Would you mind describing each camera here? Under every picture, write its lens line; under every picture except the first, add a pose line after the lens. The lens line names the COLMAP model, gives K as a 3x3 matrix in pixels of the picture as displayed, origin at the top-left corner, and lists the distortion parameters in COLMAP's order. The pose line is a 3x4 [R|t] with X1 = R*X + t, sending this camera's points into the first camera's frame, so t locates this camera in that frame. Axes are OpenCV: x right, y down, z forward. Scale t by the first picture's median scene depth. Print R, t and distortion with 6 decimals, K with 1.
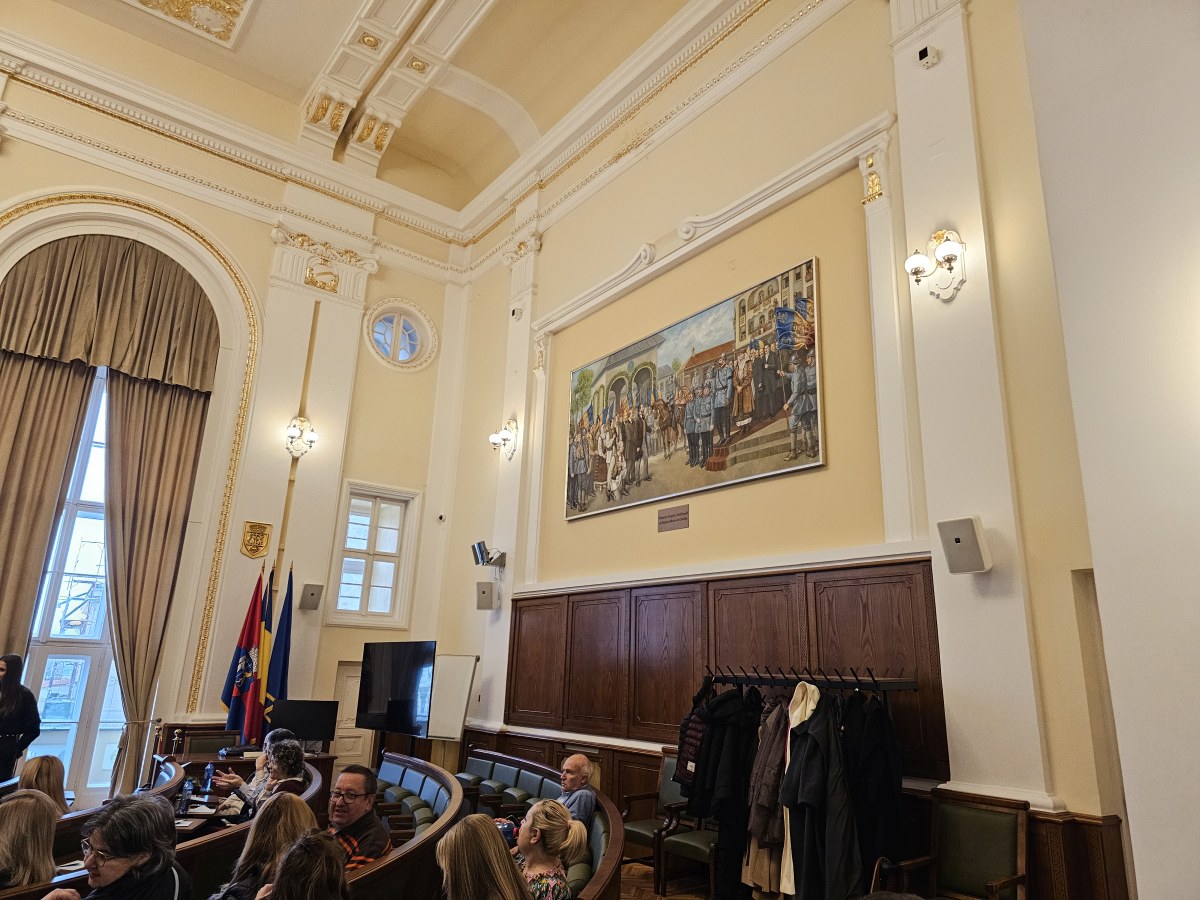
lens RADIAL K [[790.6, 0, 603.9], [0, 790.6, 445.3], [0, 0, 1]] dist [0.044330, -0.041599]
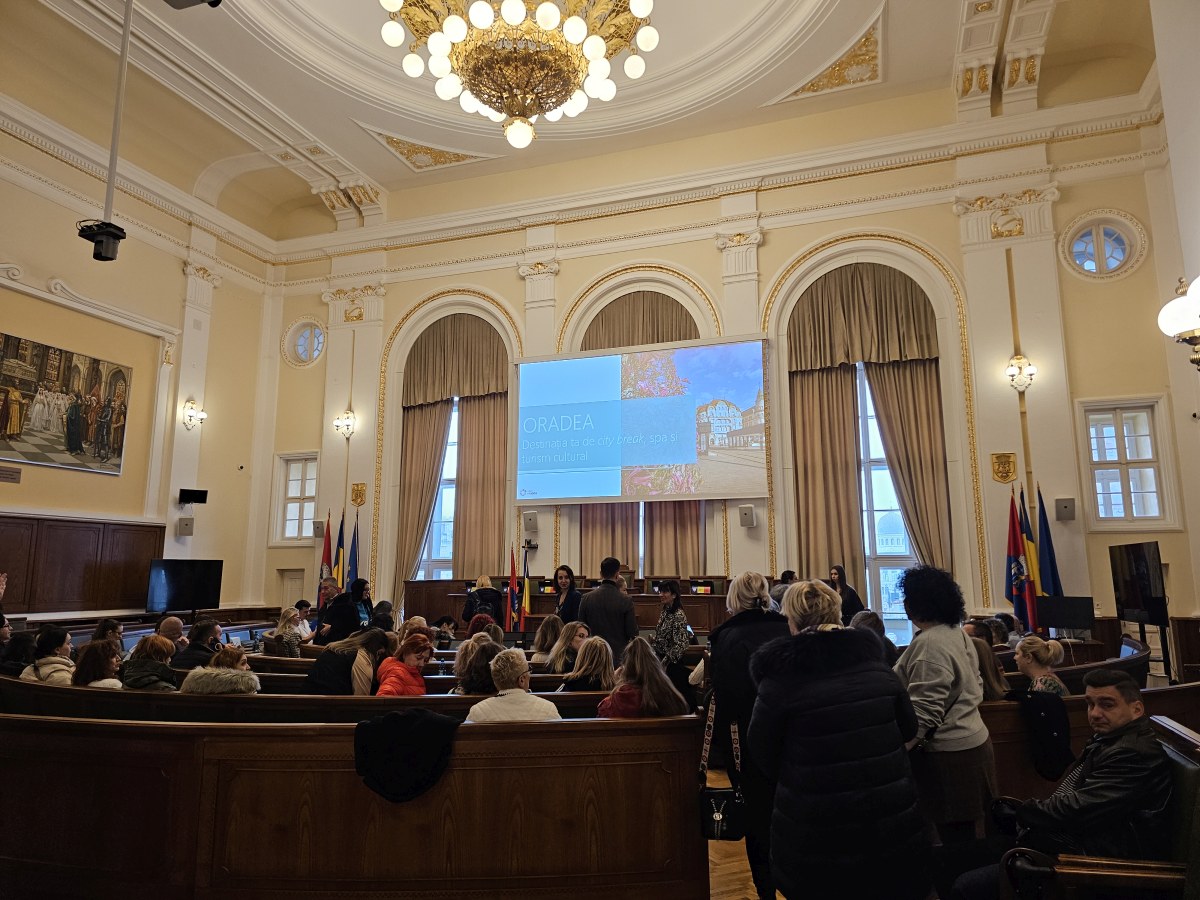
lens RADIAL K [[790.6, 0, 605.5], [0, 790.6, 439.5], [0, 0, 1]] dist [0.044330, -0.041599]
pose [[0.537045, -0.174422, -0.825324, 0.225052], [0.252294, 0.966817, -0.040156, -0.023084], [0.804941, -0.186659, 0.563230, -0.136799]]
